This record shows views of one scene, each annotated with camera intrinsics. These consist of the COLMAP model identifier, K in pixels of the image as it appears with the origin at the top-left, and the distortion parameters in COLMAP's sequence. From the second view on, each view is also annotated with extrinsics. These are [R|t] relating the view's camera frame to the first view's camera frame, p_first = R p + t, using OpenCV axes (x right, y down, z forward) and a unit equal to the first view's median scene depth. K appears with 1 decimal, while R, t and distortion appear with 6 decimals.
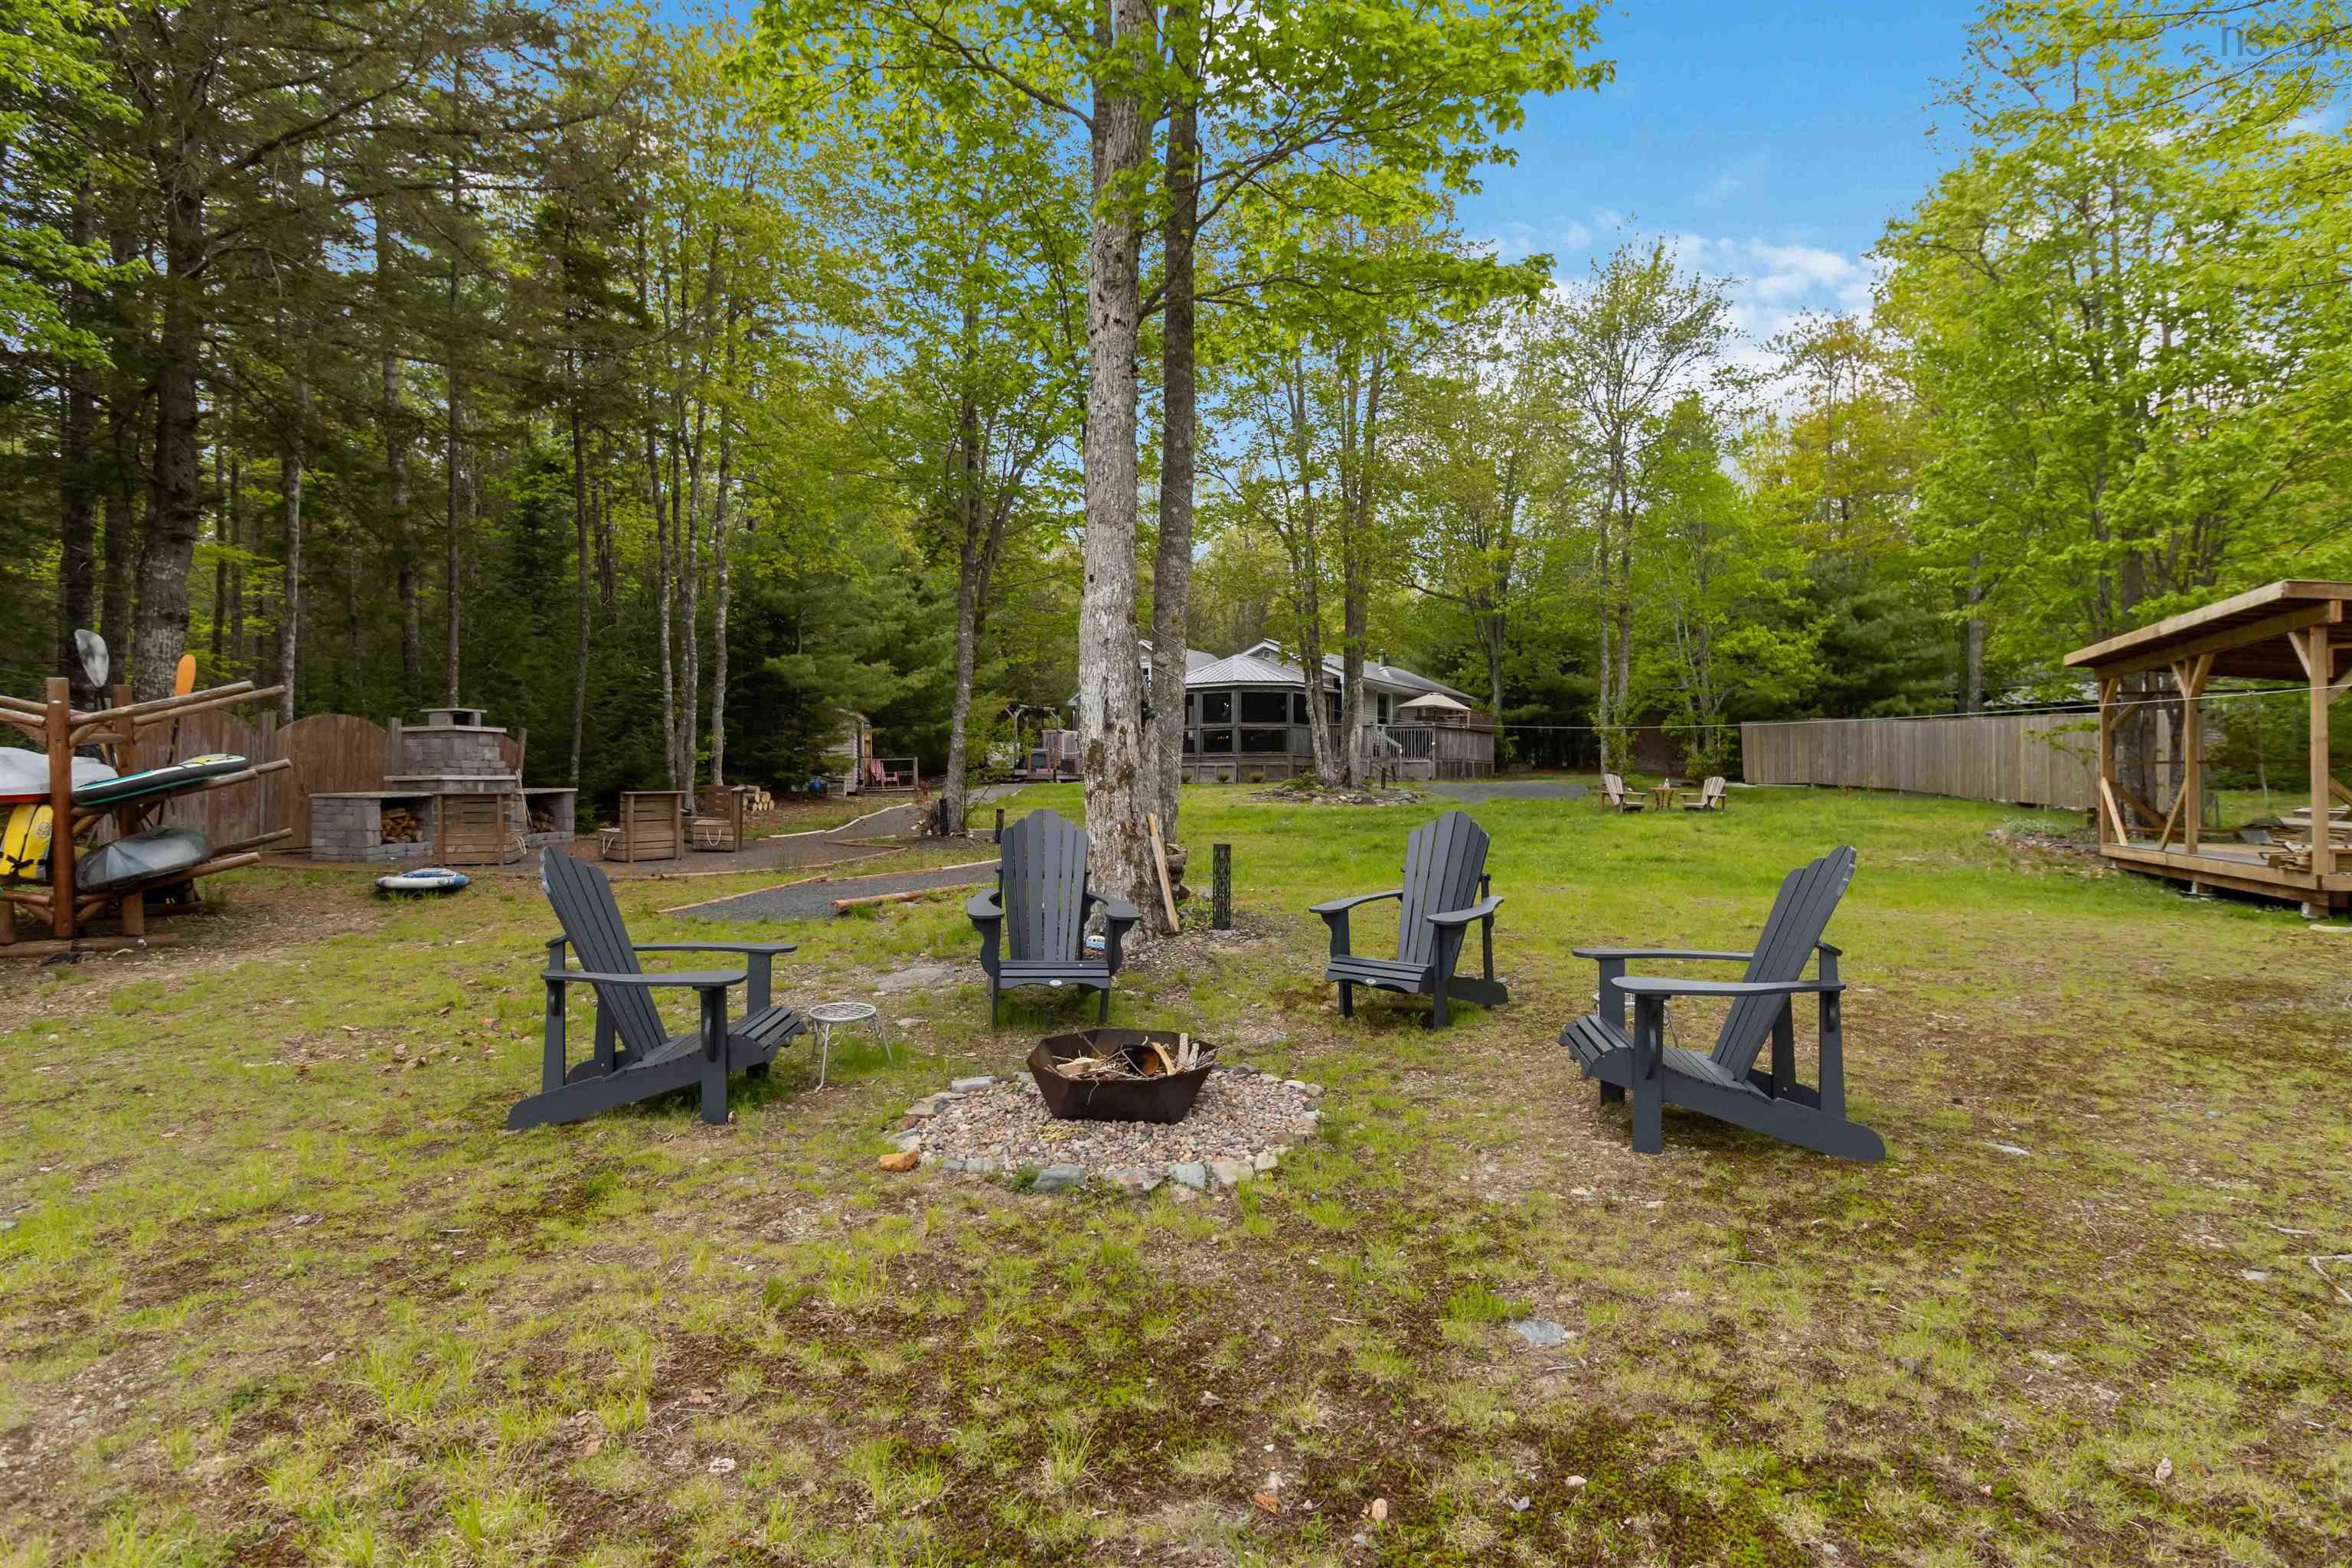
lens RADIAL K [[1304.9, 0, 1176.0], [0, 1304.9, 784.0], [0, 0, 1]] dist [0.000485, 0.000133]
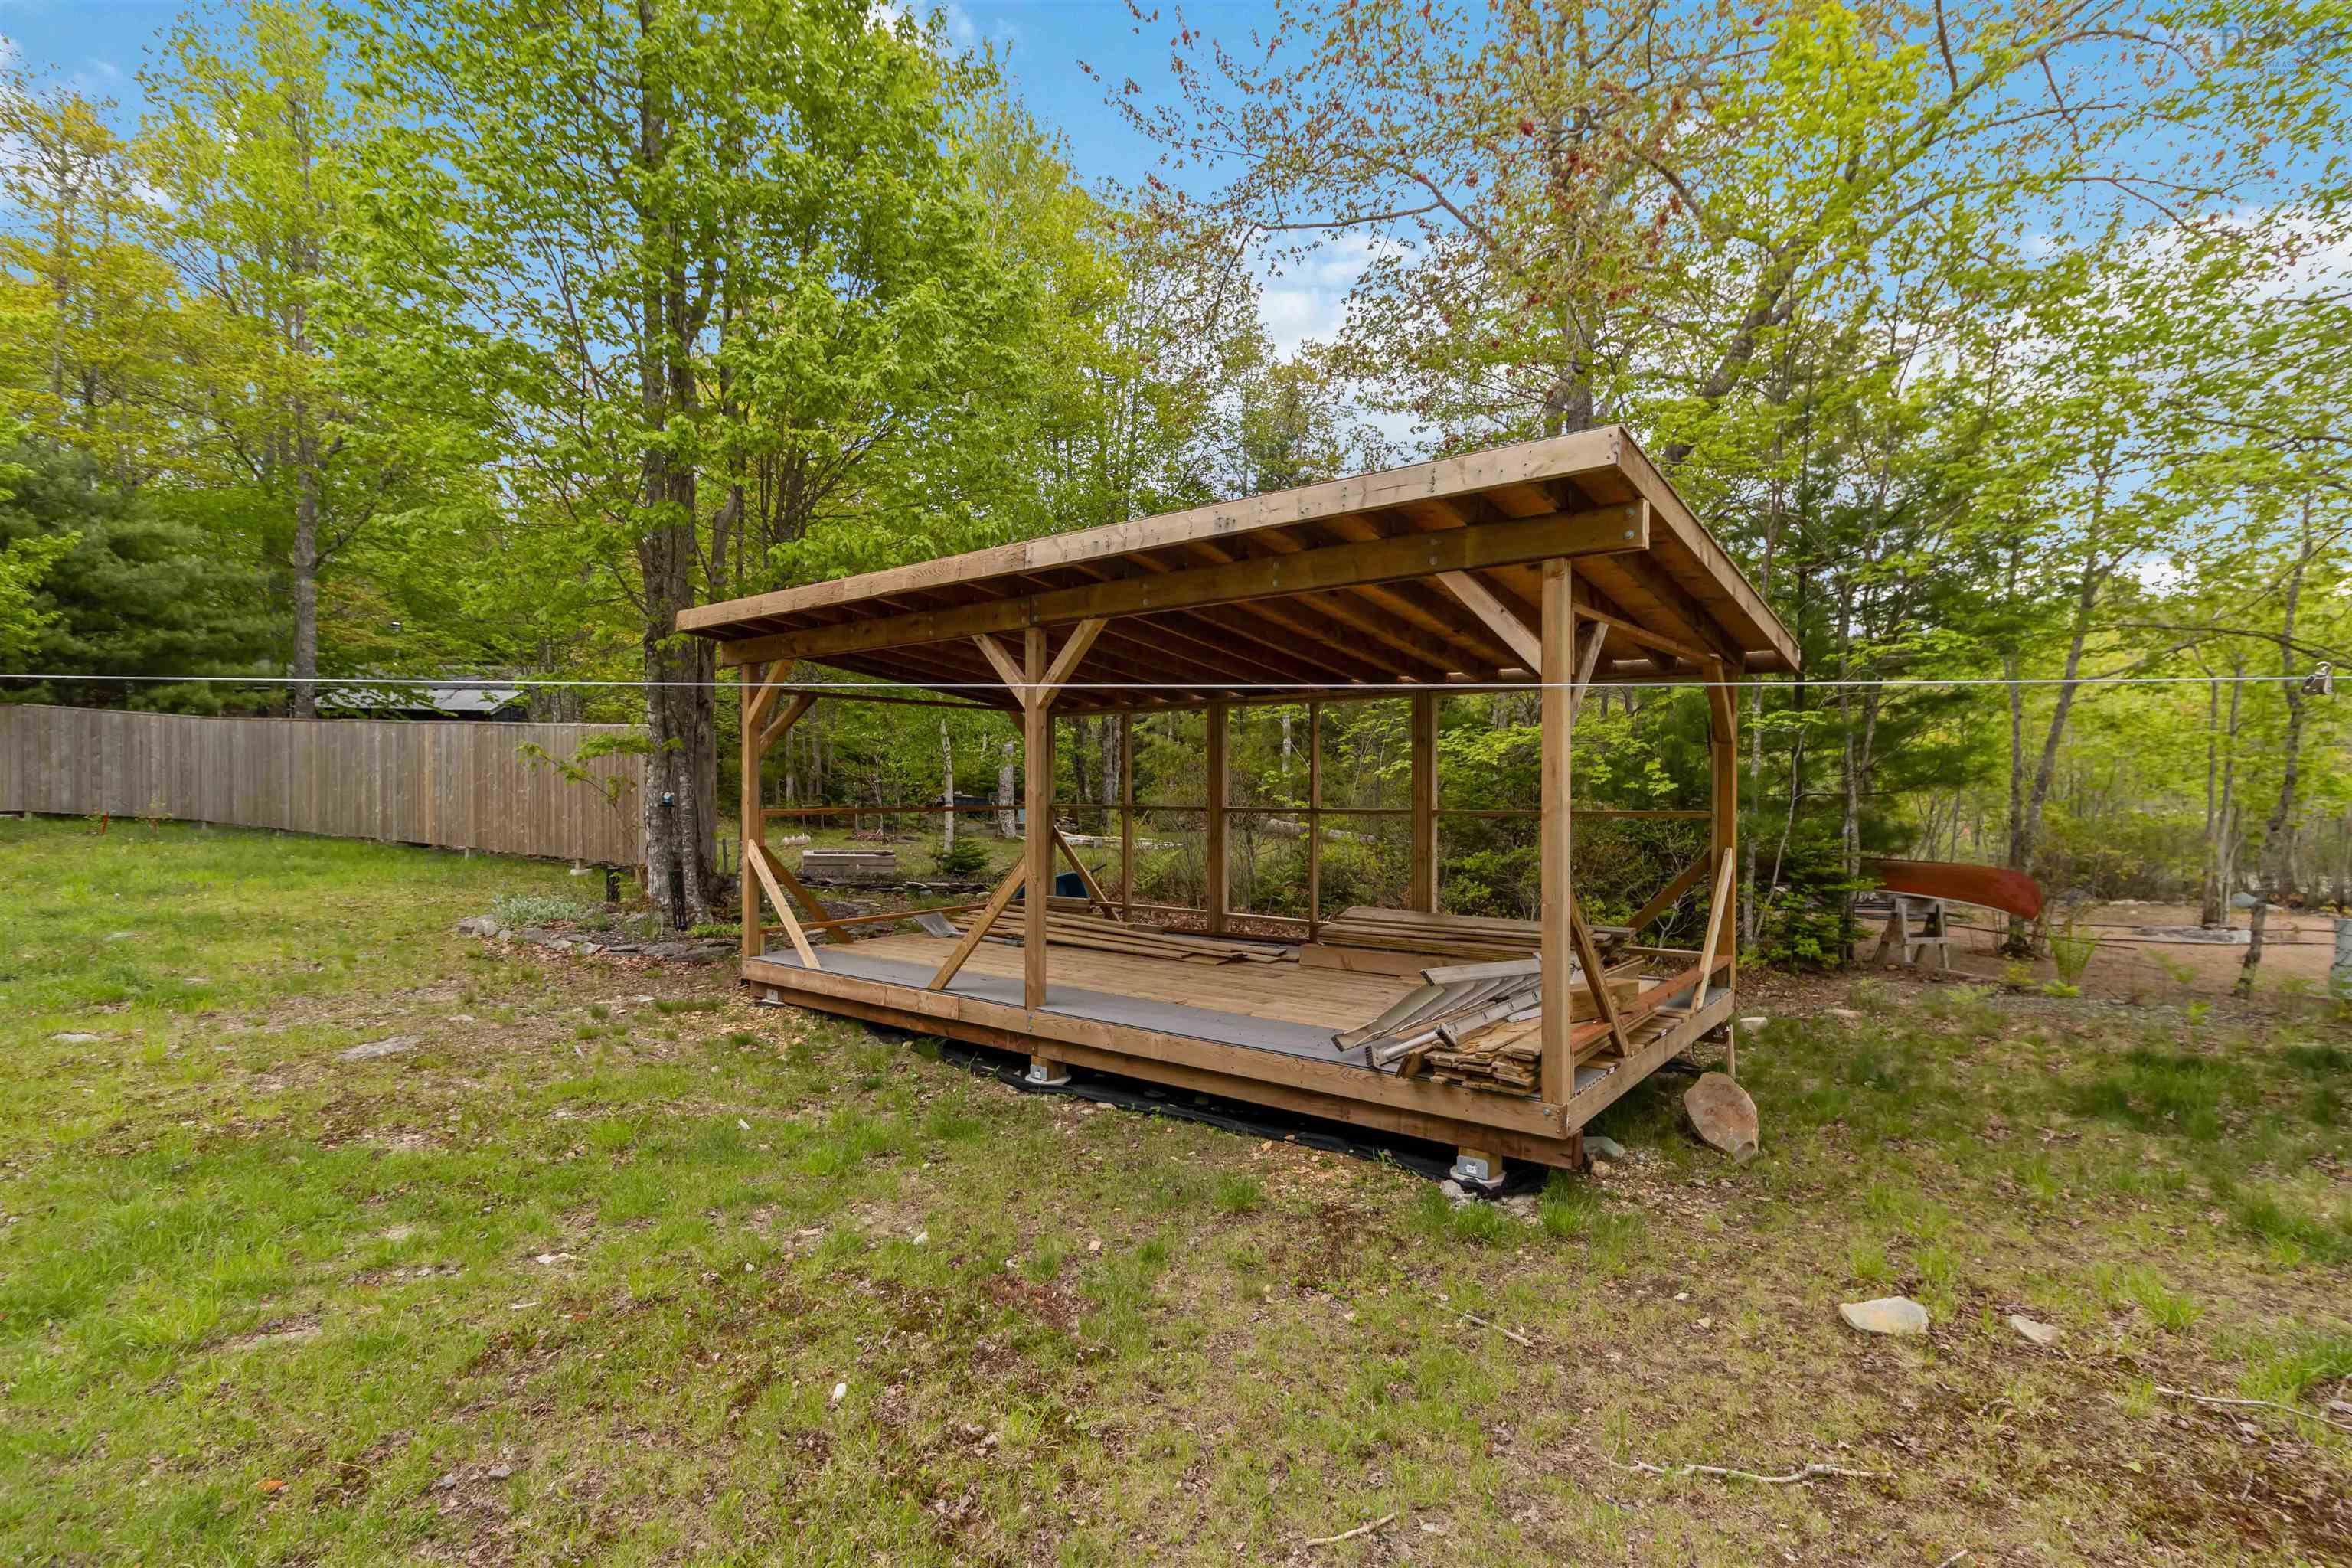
lens RADIAL K [[1067.3, 0, 1202.6], [0, 1067.3, 783.1], [0, 0, 1]] dist [0.000155, 0.000209]
pose [[0.272245, 0.004840, 0.962216, 0.169949], [-0.004485, 0.999983, -0.003761, -0.015580], [-0.962217, -0.003292, 0.272262, 0.361050]]
